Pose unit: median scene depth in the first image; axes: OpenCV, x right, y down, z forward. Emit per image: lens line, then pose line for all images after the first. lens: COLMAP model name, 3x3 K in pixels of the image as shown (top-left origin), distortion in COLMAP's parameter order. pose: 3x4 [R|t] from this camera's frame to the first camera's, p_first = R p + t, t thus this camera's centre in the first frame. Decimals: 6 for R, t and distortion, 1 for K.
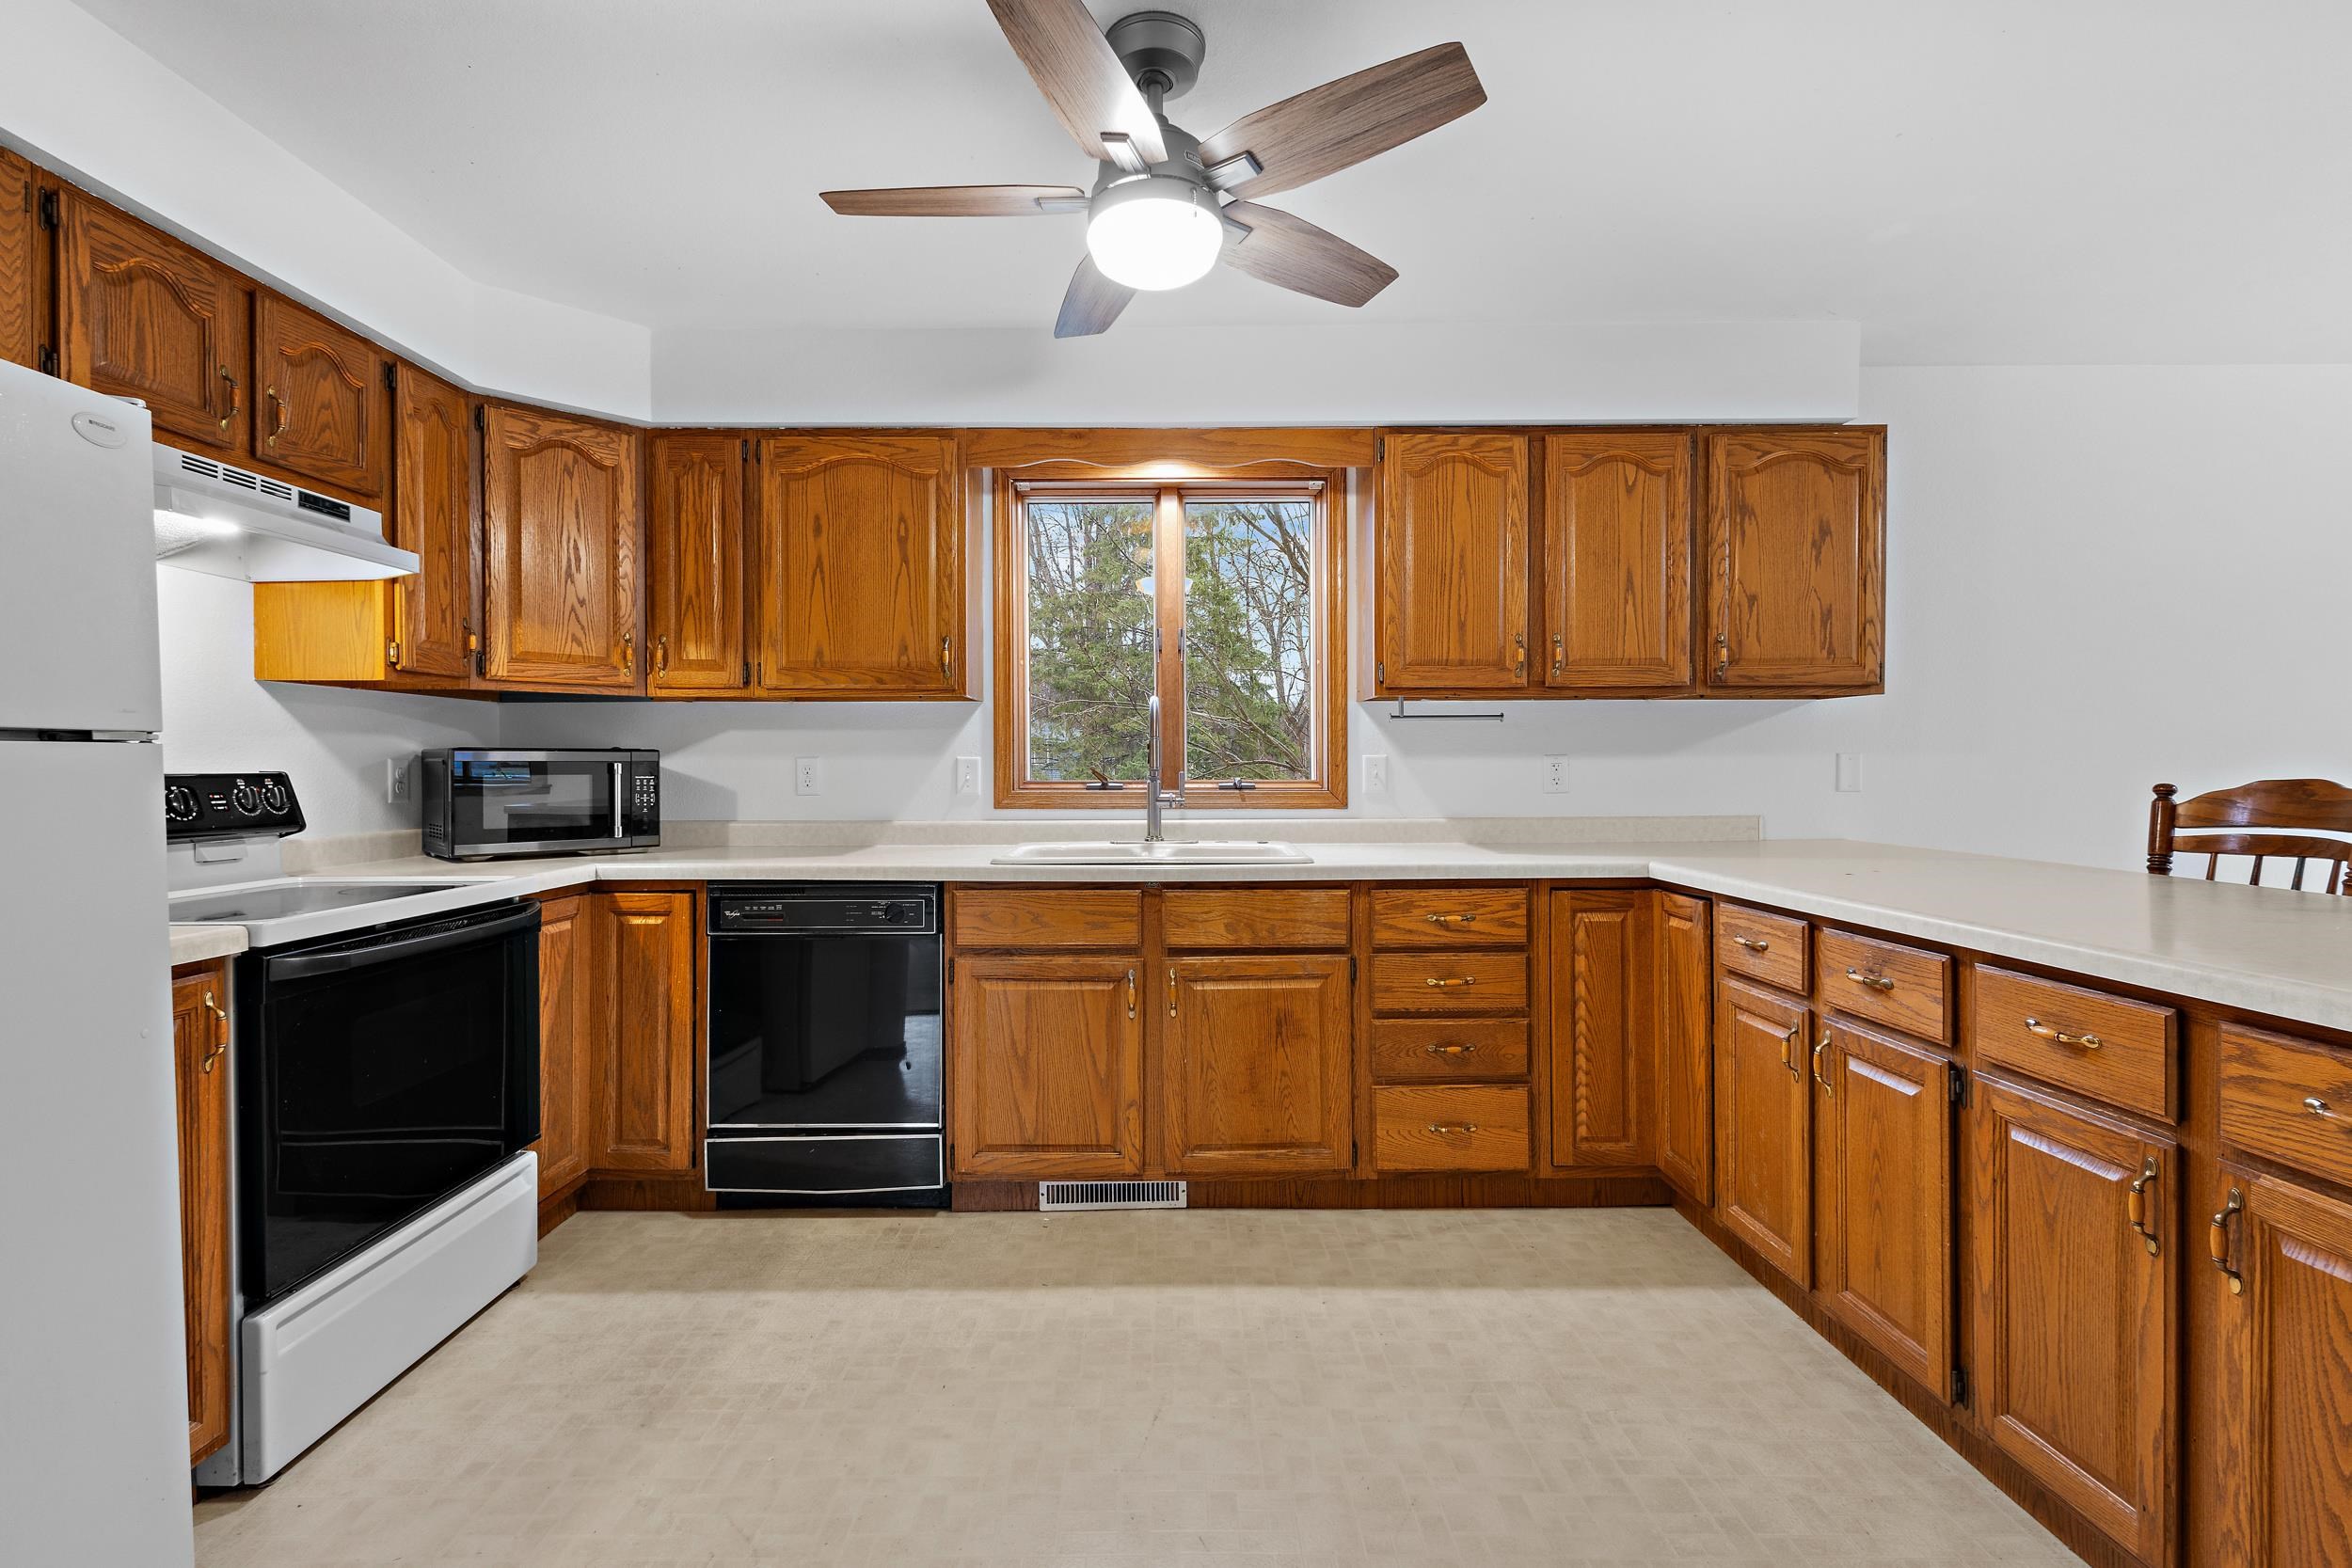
lens RADIAL K [[1087.6, 0, 1156.4], [0, 1087.6, 773.1], [0, 0, 1]] dist [0.011937, -0.003328]
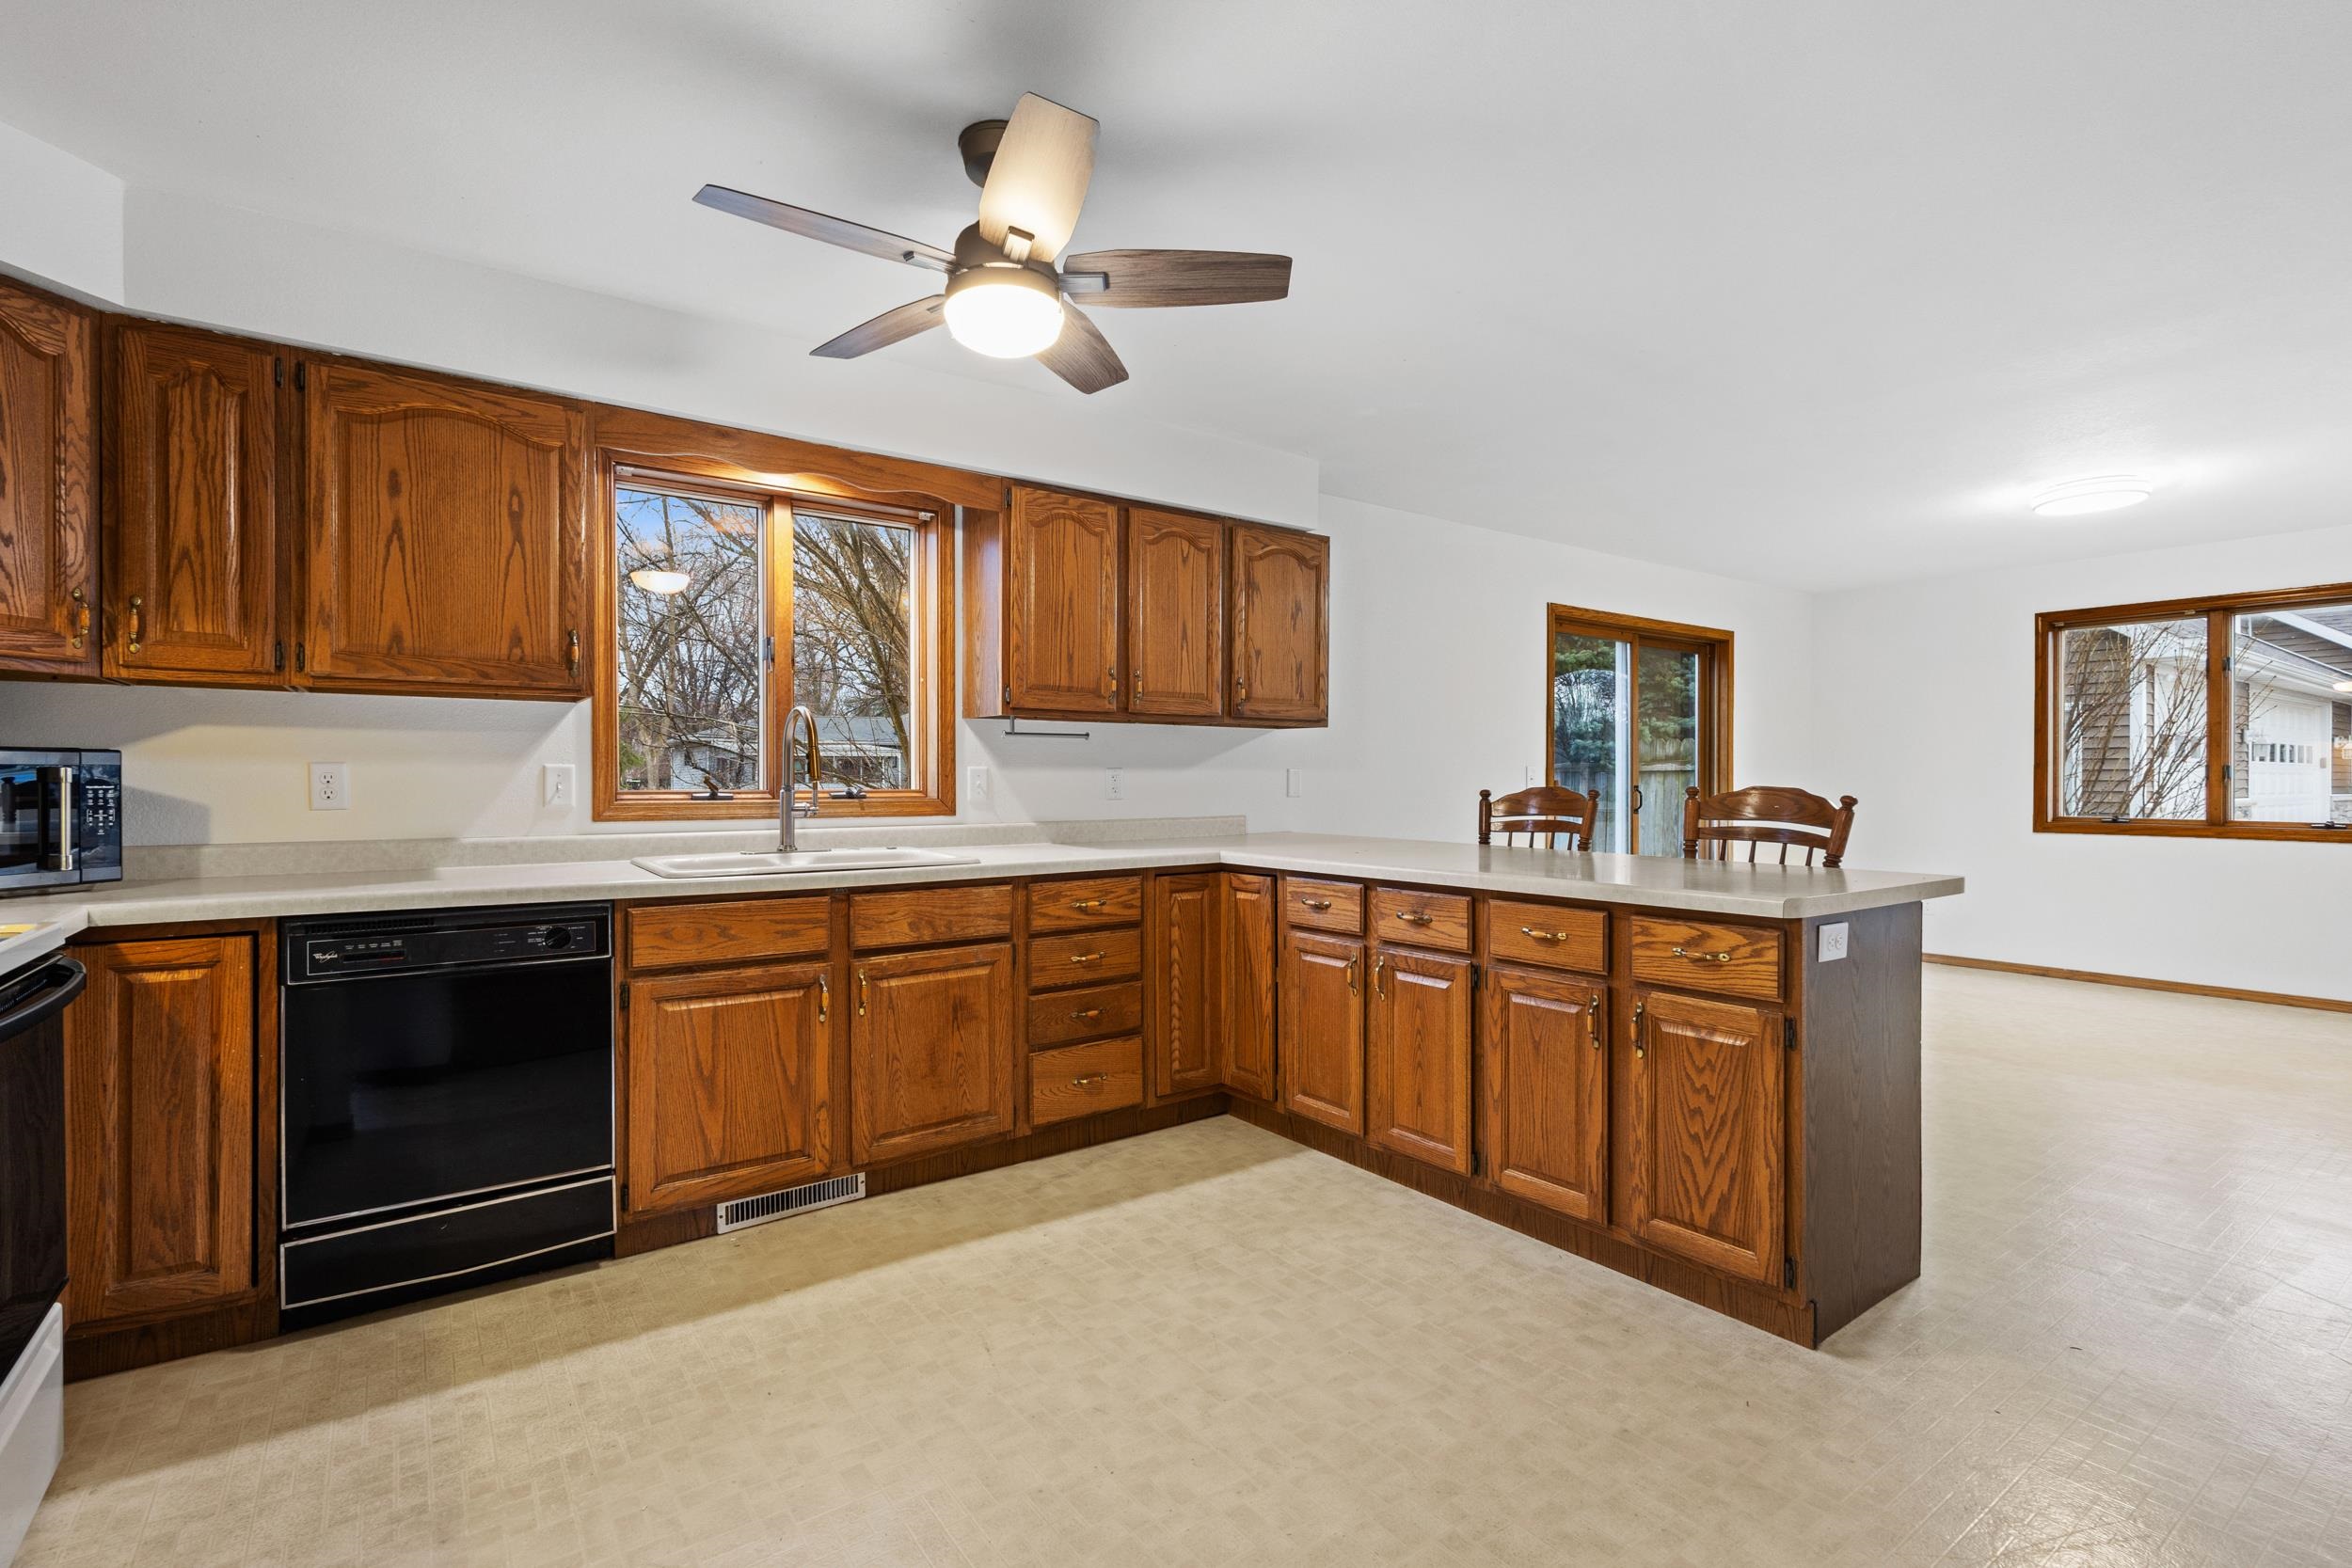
lens RADIAL K [[1087.6, 0, 1170.4], [0, 1087.6, 785.3], [0, 0, 1]] dist [0.011937, -0.003328]
pose [[0.809734, -0.000125, 0.586798, -0.357082], [-0.000233, 1.000000, 0.000535, 0.002241], [-0.586798, -0.000570, 0.809733, -0.020785]]
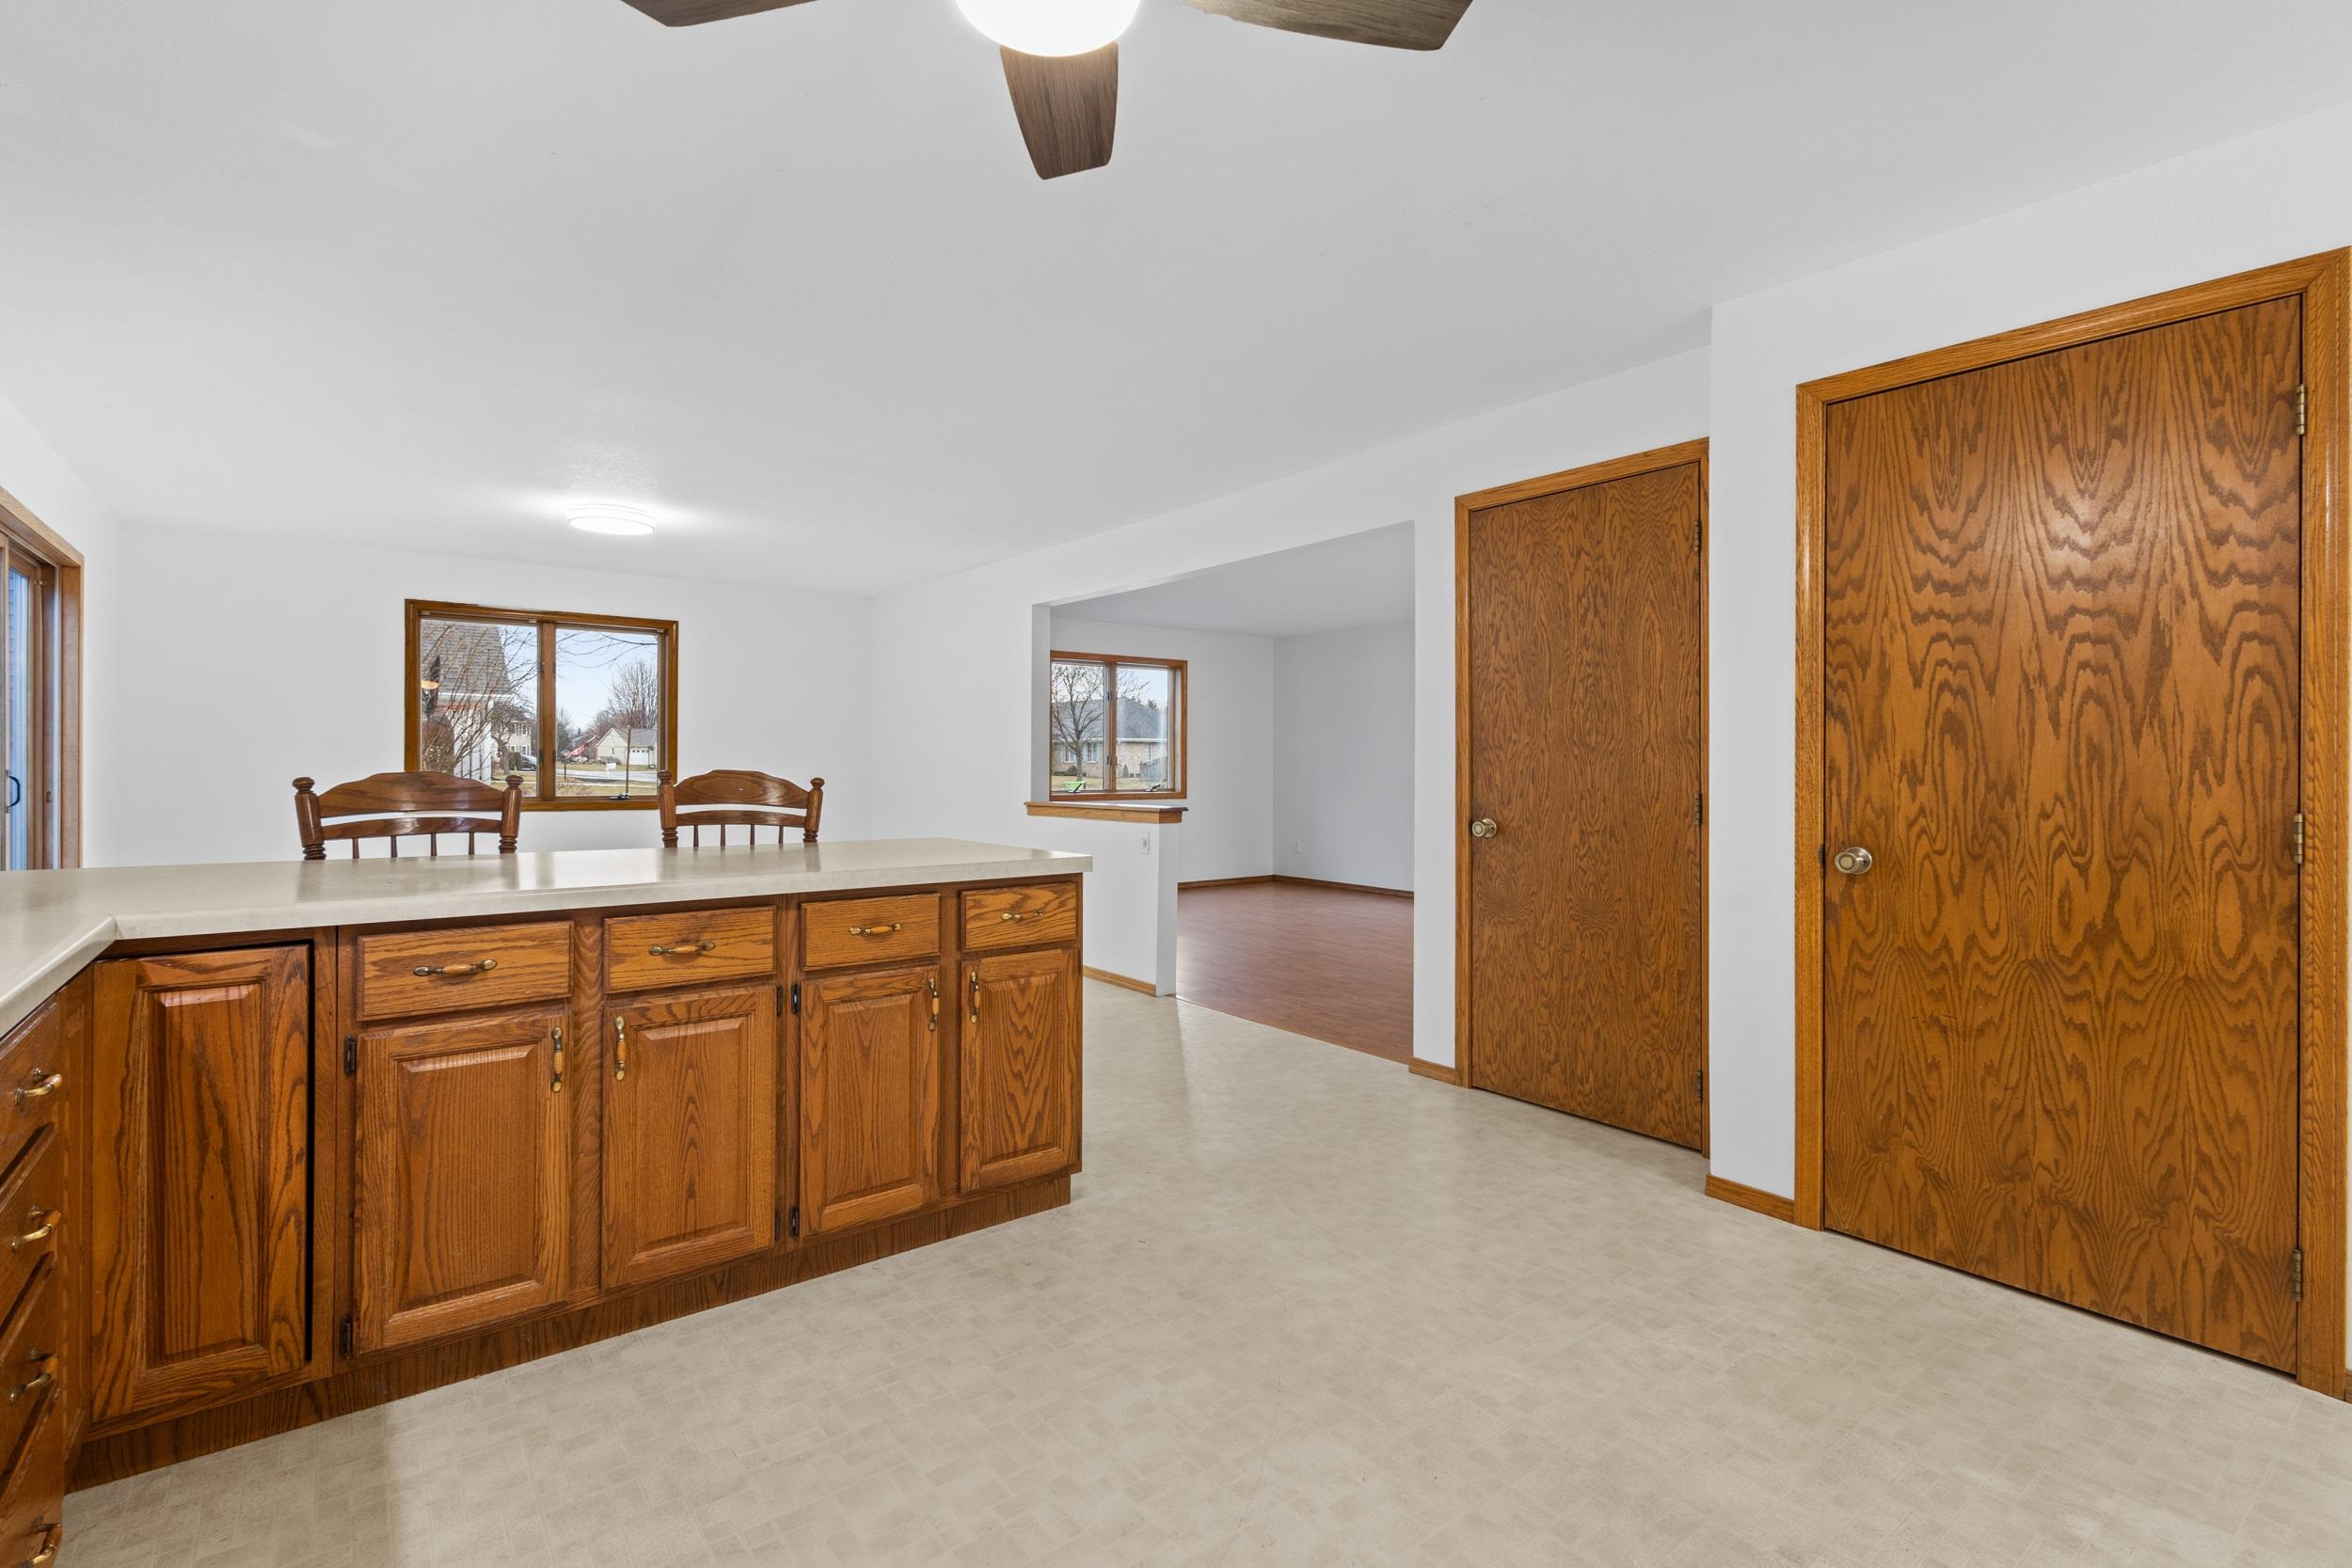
lens RADIAL K [[1087.6, 0, 1177.0], [0, 1087.6, 764.0], [0, 0, 1]] dist [0.011937, -0.003328]
pose [[-0.621120, 0.001369, 0.783714, -0.382298], [0.000617, 0.999999, -0.001258, -0.000678], [-0.783715, -0.000298, -0.621120, 0.904583]]
